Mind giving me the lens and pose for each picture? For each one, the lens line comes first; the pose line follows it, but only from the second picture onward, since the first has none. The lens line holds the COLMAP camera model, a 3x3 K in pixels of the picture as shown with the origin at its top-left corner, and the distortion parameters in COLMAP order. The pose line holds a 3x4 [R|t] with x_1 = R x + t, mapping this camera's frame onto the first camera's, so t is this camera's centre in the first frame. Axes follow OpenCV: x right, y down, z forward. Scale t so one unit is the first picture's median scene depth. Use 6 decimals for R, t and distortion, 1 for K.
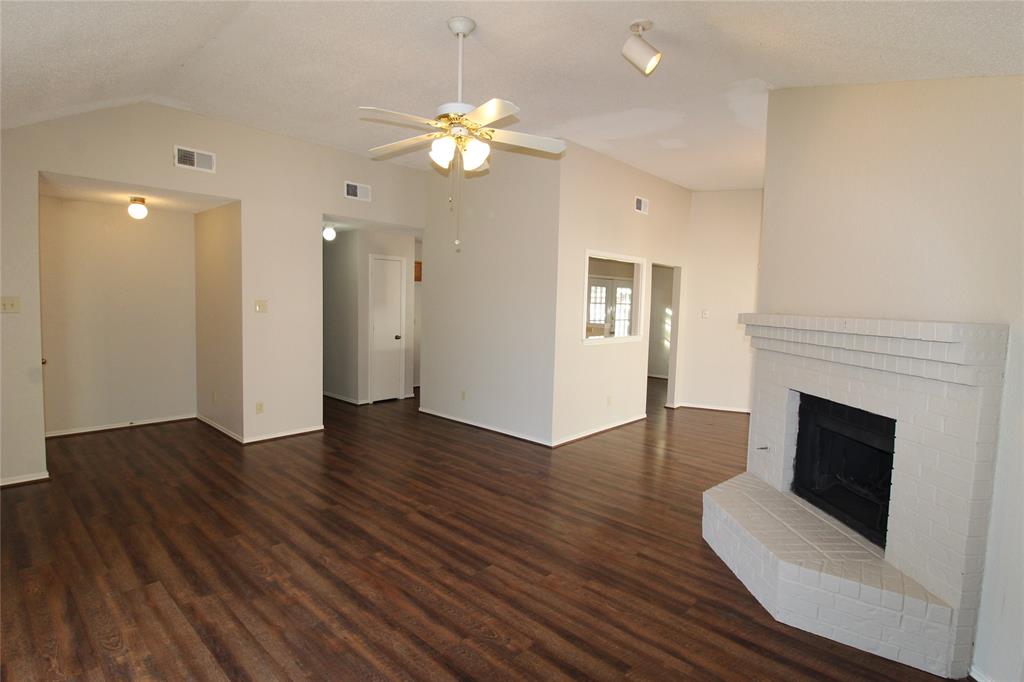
lens RADIAL K [[502.9, 0, 514.9], [0, 502.9, 338.0], [0, 0, 1]] dist [-0.004407, -0.001798]
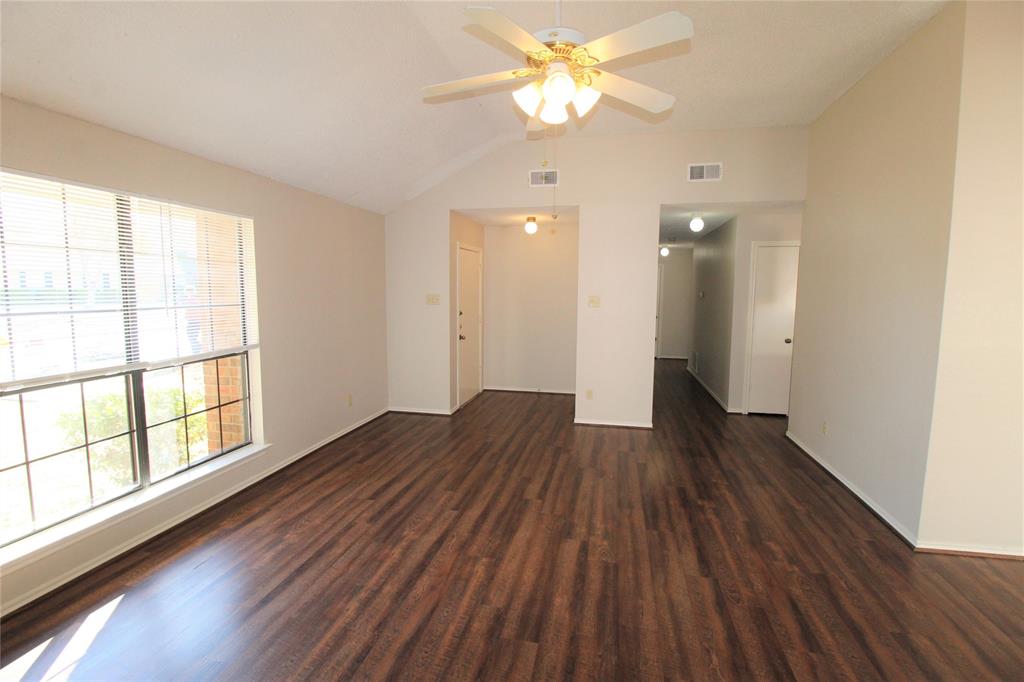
lens RADIAL K [[473.3, 0, 516.0], [0, 473.3, 335.7], [0, 0, 1]] dist [0.007739, -0.015824]
pose [[0.506641, 0.060914, -0.860002, 0.401638], [-0.057046, 0.997683, 0.037059, -0.023006], [0.860268, 0.030284, 0.508943, 0.467222]]
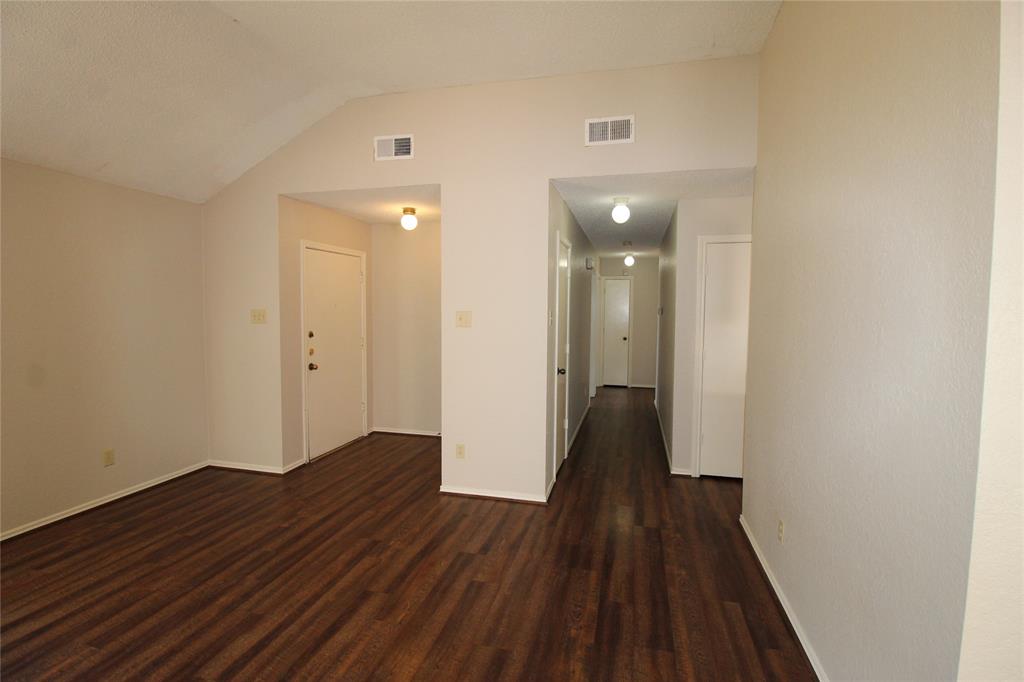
lens RADIAL K [[473.3, 0, 516.0], [0, 473.3, 335.7], [0, 0, 1]] dist [0.007739, -0.015824]
pose [[0.474058, 0.028601, -0.880029, 0.227125], [-0.061611, 0.998100, -0.000751, -0.057351], [0.878336, 0.054575, 0.474919, 1.007409]]
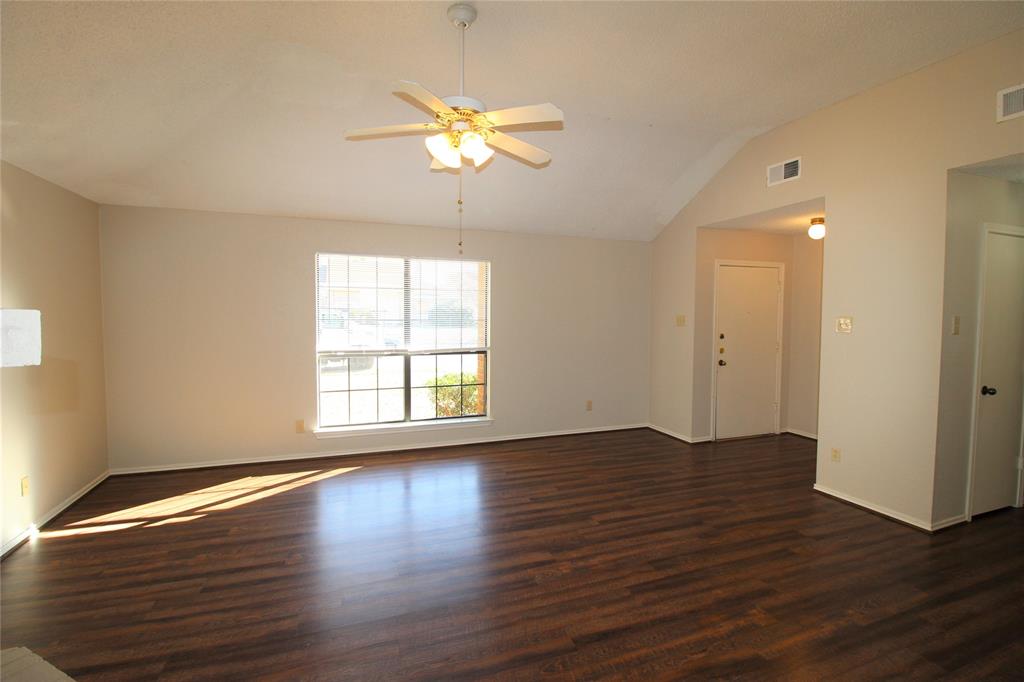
lens RADIAL K [[473.3, 0, 516.0], [0, 473.3, 335.7], [0, 0, 1]] dist [0.007739, -0.015824]
pose [[-0.453422, 0.013913, -0.891187, 0.512591], [-0.084120, 0.994747, 0.058329, -0.062799], [0.887317, 0.101414, -0.449870, 1.215260]]
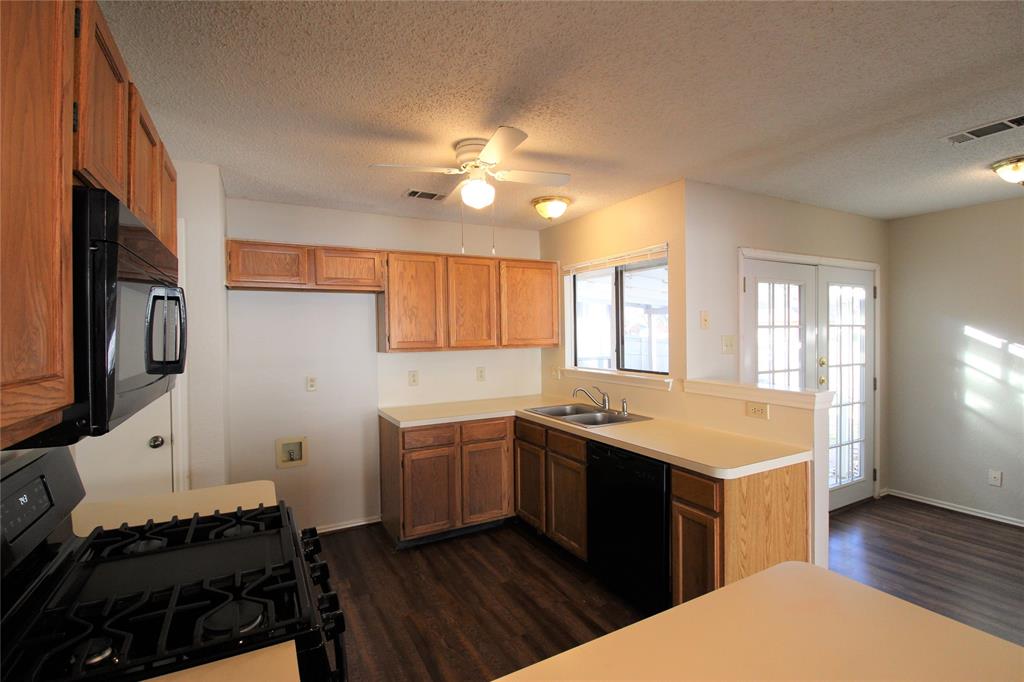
lens RADIAL K [[473.3, 0, 516.0], [0, 473.3, 335.7], [0, 0, 1]] dist [0.007739, -0.015824]
pose [[0.947349, -0.034295, -0.318360, 0.229922], [0.011424, 0.997235, -0.073429, -0.097130], [0.319998, 0.065926, 0.945122, 1.520299]]
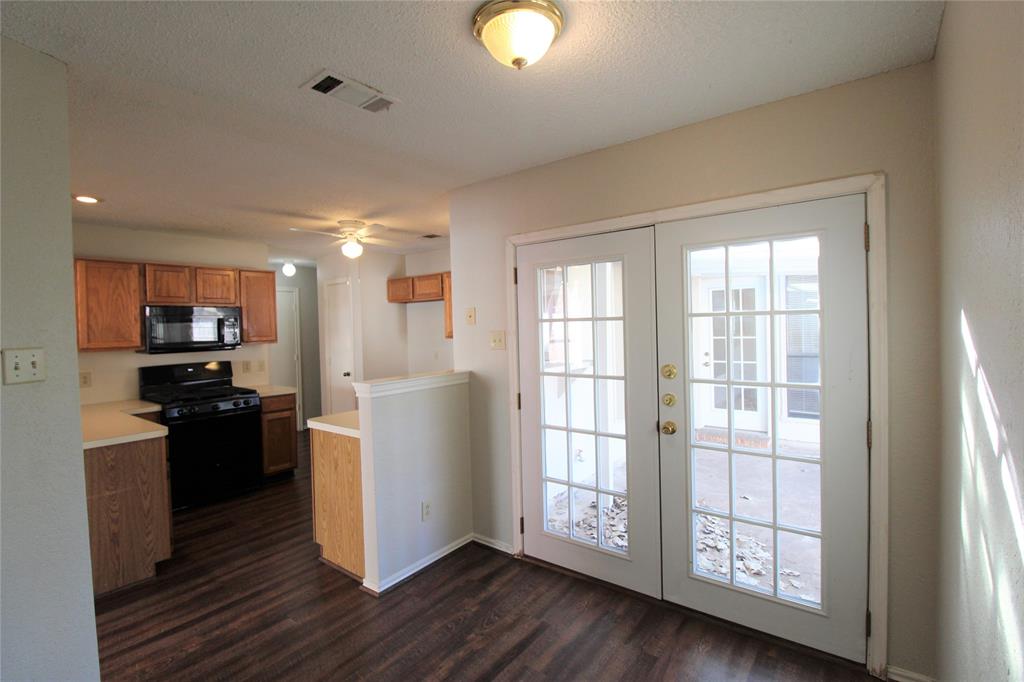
lens RADIAL K [[473.3, 0, 516.0], [0, 473.3, 335.7], [0, 0, 1]] dist [0.007739, -0.015824]
pose [[0.091600, -0.005221, -0.995782, 1.133059], [-0.050022, 0.998700, -0.009837, -0.139456], [0.994539, 0.050712, 0.091219, 2.388331]]
